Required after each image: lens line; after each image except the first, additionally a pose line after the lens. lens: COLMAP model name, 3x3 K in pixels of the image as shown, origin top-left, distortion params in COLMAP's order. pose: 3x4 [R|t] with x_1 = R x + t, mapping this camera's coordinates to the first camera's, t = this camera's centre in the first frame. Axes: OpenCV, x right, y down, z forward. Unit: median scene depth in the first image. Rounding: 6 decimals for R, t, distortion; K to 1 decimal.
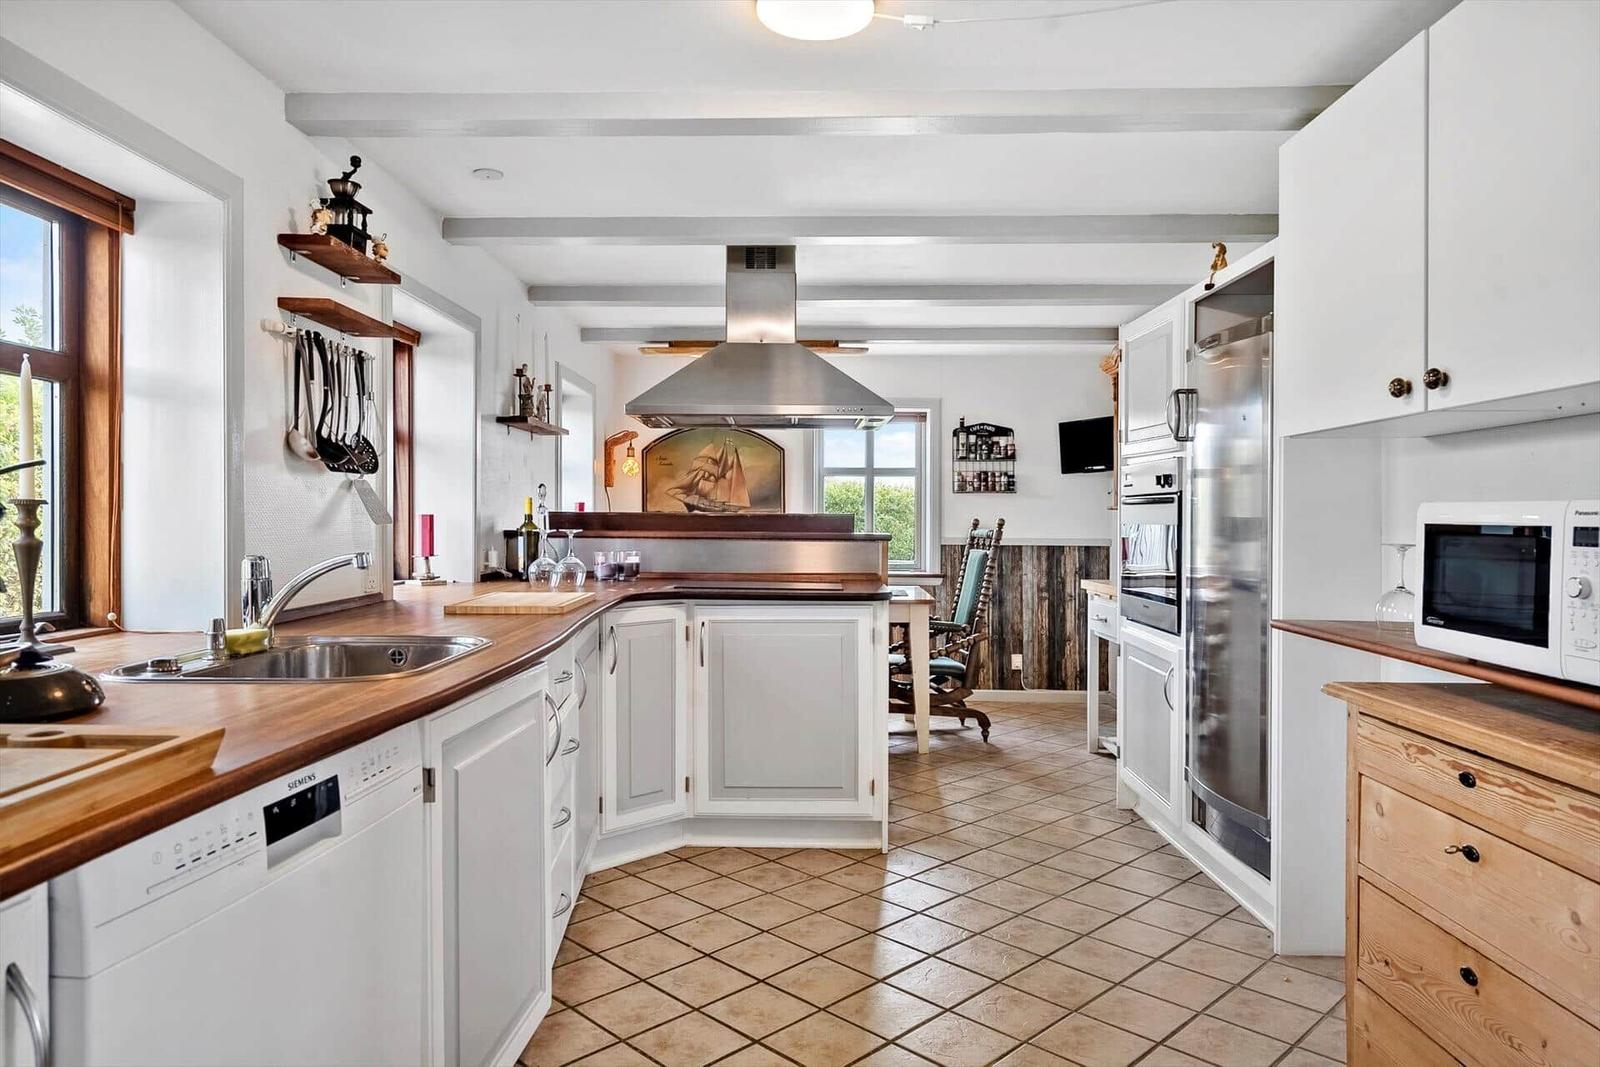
lens RADIAL K [[1008.5, 0, 801.2], [0, 1008.5, 528.8], [0, 0, 1]] dist [-0.007288, -0.000843]
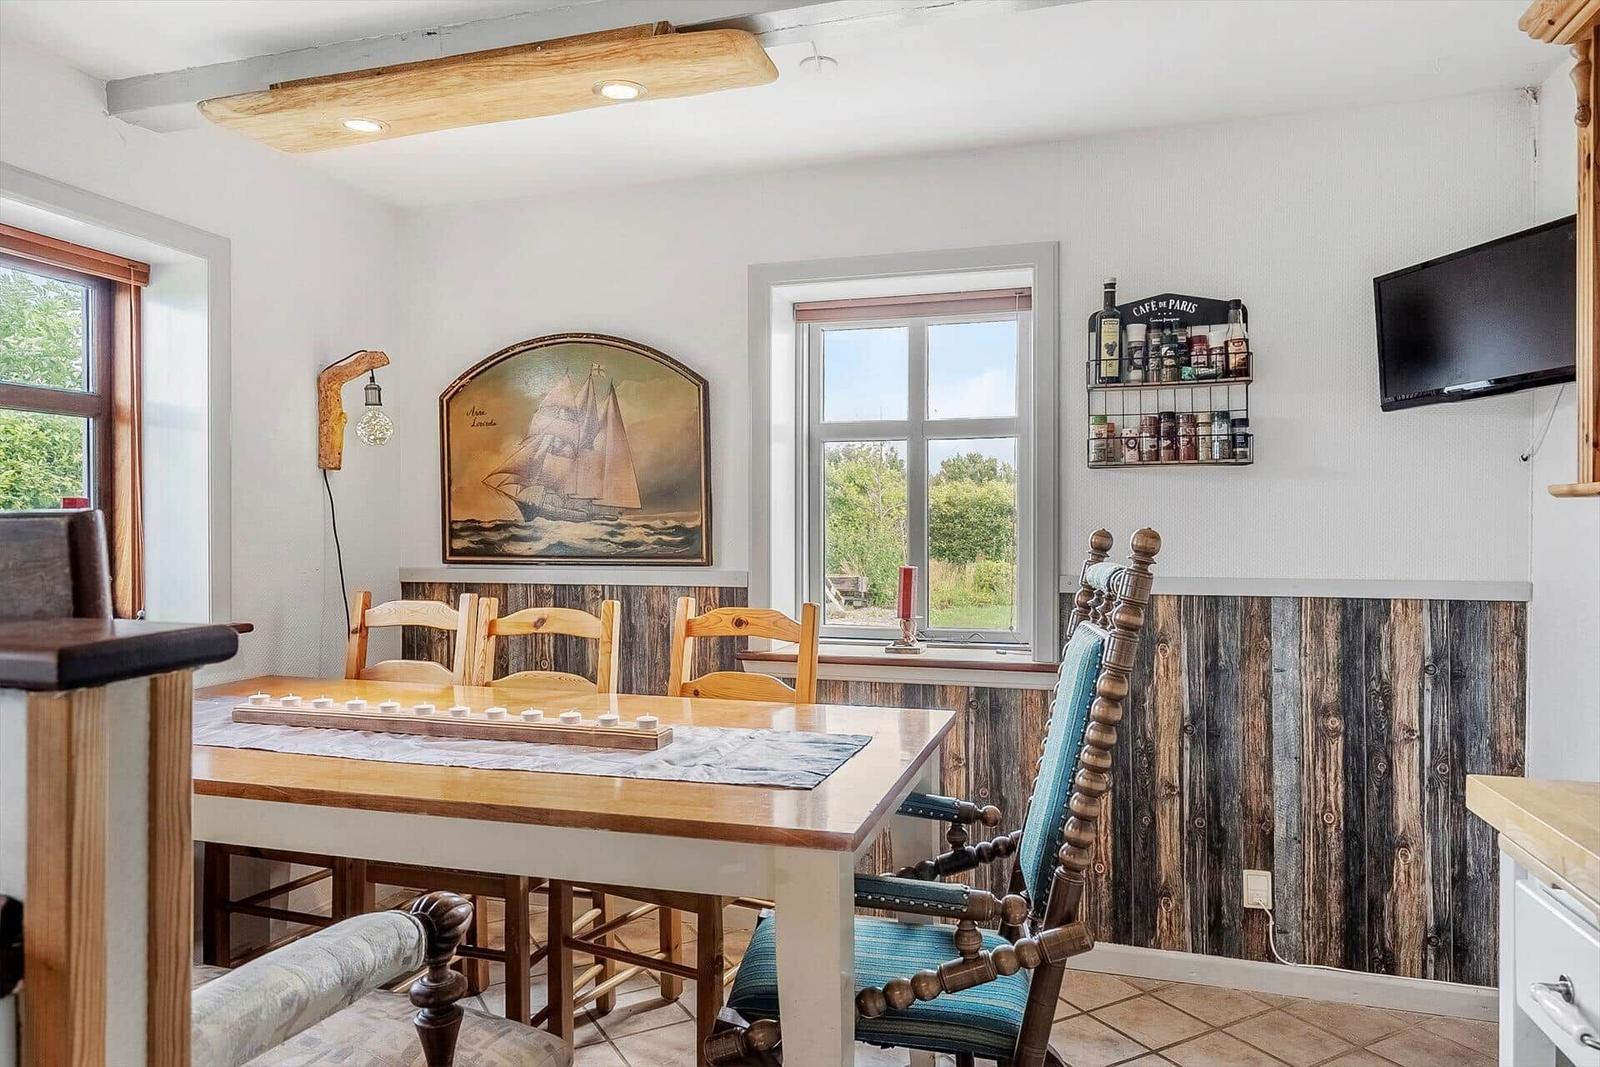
lens RADIAL K [[1008.5, 0, 797.9], [0, 1008.5, 544.6], [0, 0, 1]] dist [-0.007288, -0.000843]
pose [[0.962925, -0.002968, -0.269754, 0.147313], [0.003812, 0.999989, 0.002602, -0.005683], [0.269743, -0.003534, 0.962926, 0.570623]]
